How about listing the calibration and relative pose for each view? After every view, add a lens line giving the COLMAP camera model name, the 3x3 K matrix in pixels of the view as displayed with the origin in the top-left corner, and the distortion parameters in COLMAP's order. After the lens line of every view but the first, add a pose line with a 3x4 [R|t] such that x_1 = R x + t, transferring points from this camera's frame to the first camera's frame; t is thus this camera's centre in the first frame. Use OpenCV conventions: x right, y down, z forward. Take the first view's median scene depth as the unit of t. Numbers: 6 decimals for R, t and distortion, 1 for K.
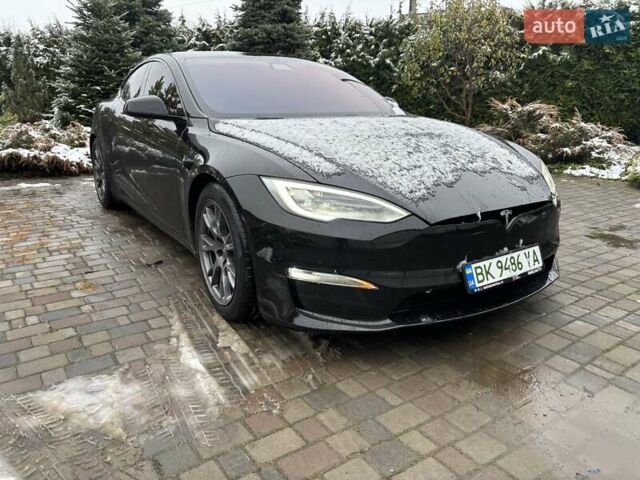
lens RADIAL K [[483.4, 0, 322.4], [0, 483.4, 244.4], [0, 0, 1]] dist [0.052504, -0.050600]
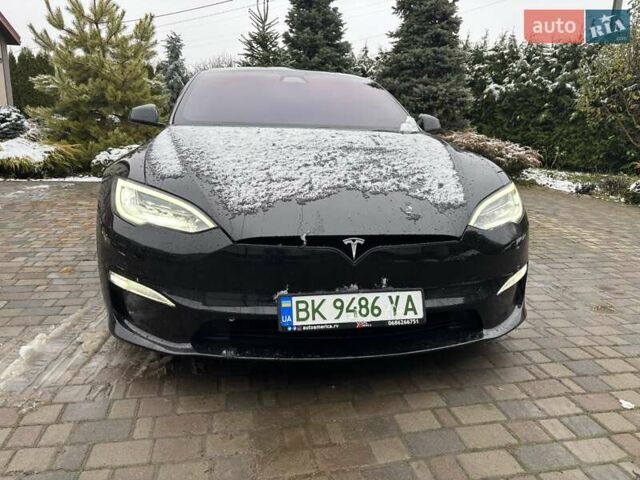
lens RADIAL K [[483.4, 0, 322.4], [0, 483.4, 244.4], [0, 0, 1]] dist [0.052504, -0.050600]
pose [[0.915845, 0.117129, -0.384069, 0.325800], [-0.138655, 0.989924, -0.028737, -0.015020], [0.376833, 0.079571, 0.922857, 0.126251]]
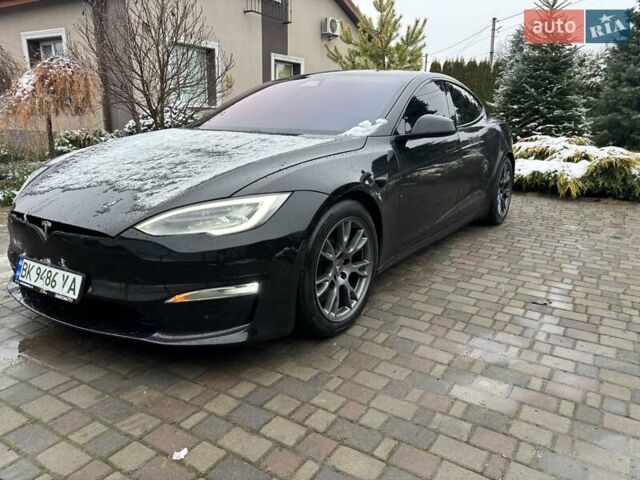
lens RADIAL K [[483.1, 0, 319.1], [0, 483.1, 237.8], [0, 0, 1]] dist [0.050343, -0.048813]
pose [[0.391153, 0.233972, -0.890088, 0.769795], [-0.277143, 0.952196, 0.128507, -0.165857], [0.877606, 0.196415, 0.437298, 0.541670]]
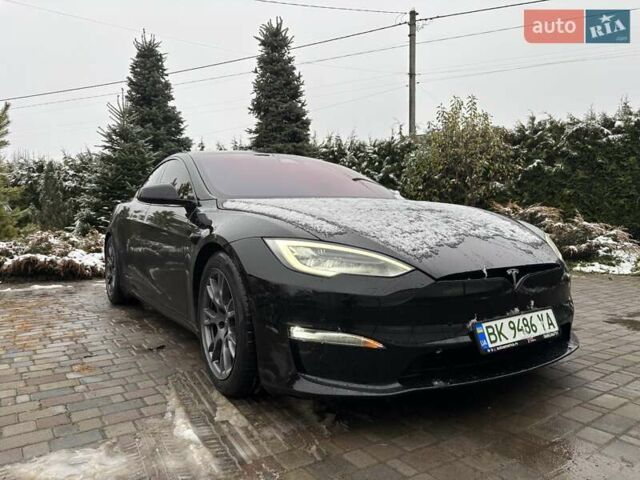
lens RADIAL K [[483.5, 0, 320.0], [0, 483.5, 240.0], [0, 0, 1]] dist [0.046277, -0.039055]
pose [[0.999530, -0.017983, -0.024824, 0.007499], [0.011371, 0.969571, -0.244546, 0.055731], [0.028467, 0.244148, 0.969320, 0.011718]]
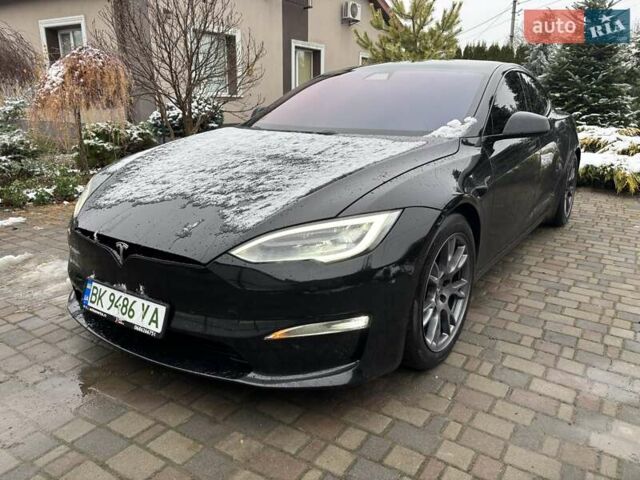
lens RADIAL K [[483.5, 0, 320.0], [0, 483.5, 240.0], [0, 0, 1]] dist [0.046277, -0.039055]
pose [[0.374632, 0.260596, -0.889798, 0.666429], [-0.273837, 0.947976, 0.162342, -0.162884], [0.885813, 0.182841, 0.426503, 0.480592]]
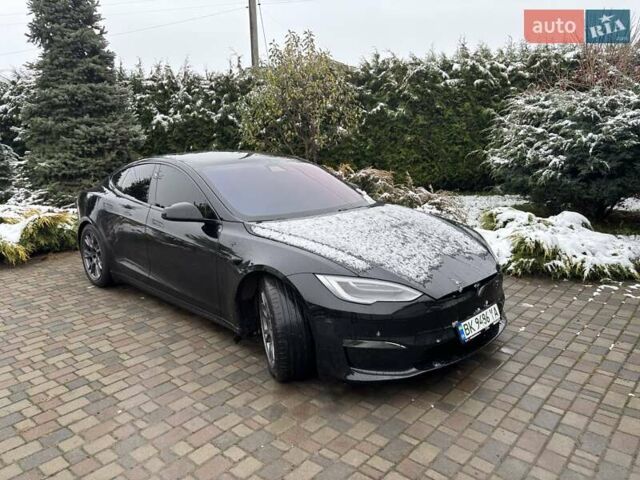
lens RADIAL K [[483.4, 0, 322.4], [0, 483.4, 244.4], [0, 0, 1]] dist [0.052504, -0.050600]
pose [[0.971774, -0.080532, 0.221742, 0.255719], [0.096194, 0.993507, -0.060746, -0.183861], [-0.215410, 0.080362, 0.973211, 0.207759]]
